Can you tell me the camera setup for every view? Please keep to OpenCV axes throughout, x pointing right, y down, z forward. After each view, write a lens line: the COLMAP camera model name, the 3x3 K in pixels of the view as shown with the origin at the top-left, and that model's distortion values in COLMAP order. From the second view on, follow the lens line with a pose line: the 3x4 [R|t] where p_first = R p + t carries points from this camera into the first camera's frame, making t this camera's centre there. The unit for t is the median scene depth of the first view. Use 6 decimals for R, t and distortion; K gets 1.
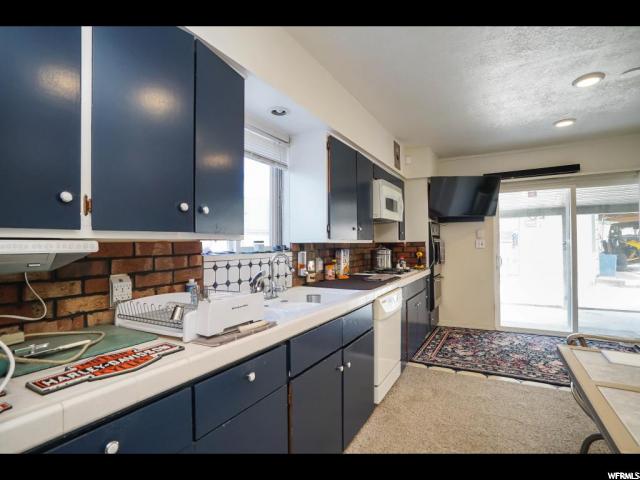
lens RADIAL K [[320.7, 0, 320.0], [0, 320.7, 240.0], [0, 0, 1]] dist [-0.002998, 0.000124]
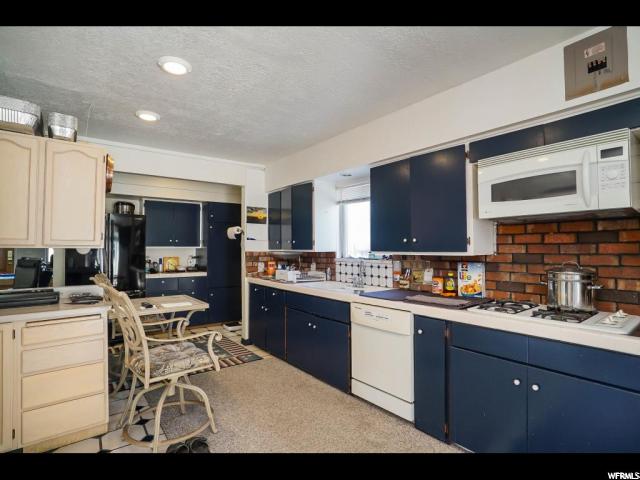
lens RADIAL K [[334.9, 0, 320.0], [0, 334.9, 240.0], [0, 0, 1]] dist [-0.000342, -0.000071]
pose [[-0.399662, 0.000786, -0.916662, 1.571933], [0.029651, 0.999487, -0.012071, -0.045617], [0.916183, -0.032004, -0.399481, 1.623751]]
